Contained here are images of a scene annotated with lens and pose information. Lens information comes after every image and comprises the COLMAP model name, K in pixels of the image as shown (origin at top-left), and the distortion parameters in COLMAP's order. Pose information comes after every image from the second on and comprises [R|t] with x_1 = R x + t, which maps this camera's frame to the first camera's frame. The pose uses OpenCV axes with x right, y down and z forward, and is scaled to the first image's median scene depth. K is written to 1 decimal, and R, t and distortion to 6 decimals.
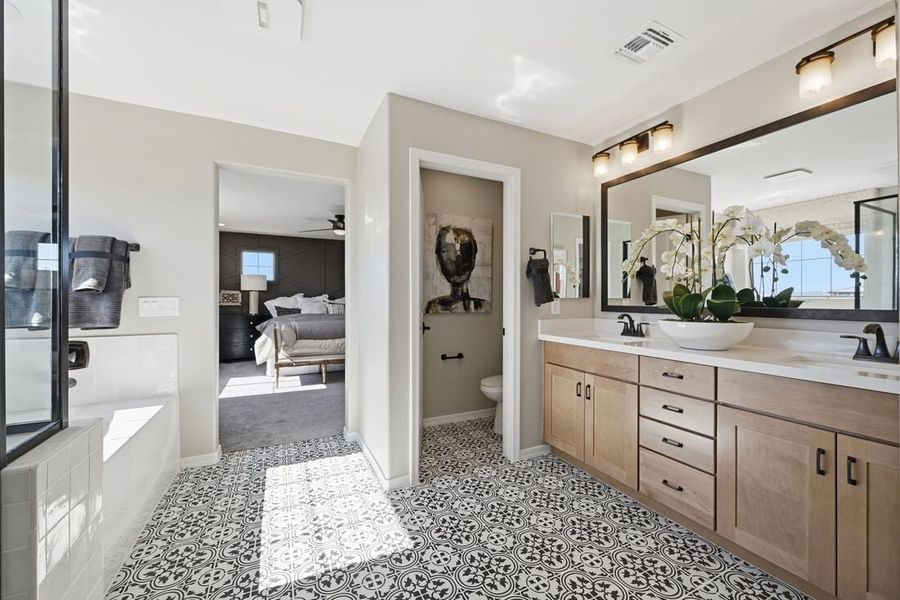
lens RADIAL K [[355.6, 0, 450.2], [0, 355.6, 298.6], [0, 0, 1]] dist [-0.004291, -0.000122]
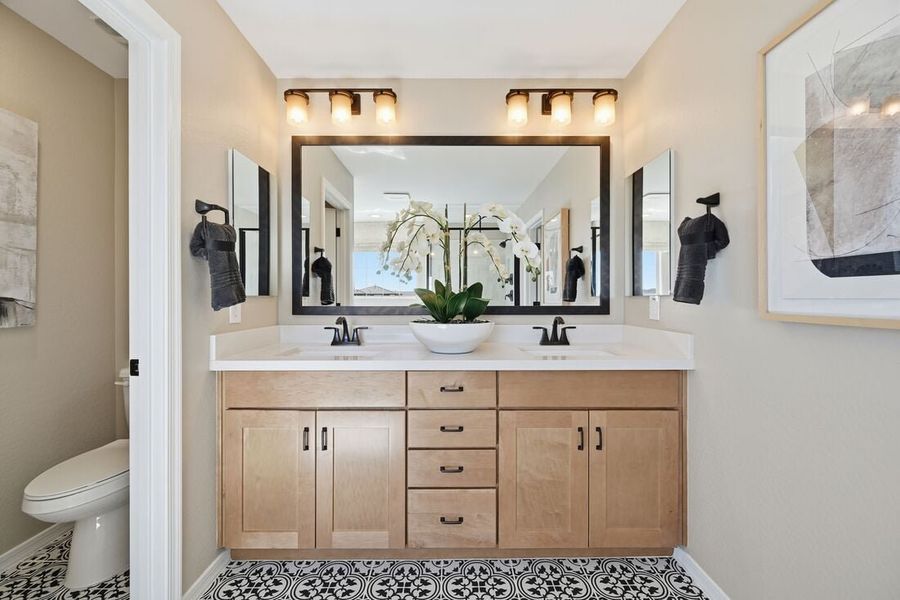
lens RADIAL K [[355.6, 0, 449.0], [0, 355.6, 300.4], [0, 0, 1]] dist [-0.004291, -0.000122]
pose [[0.432906, -0.003728, 0.901432, -0.093406], [-0.002897, 0.999981, 0.005527, 0.002441], [-0.901435, -0.005005, 0.432886, 0.461682]]
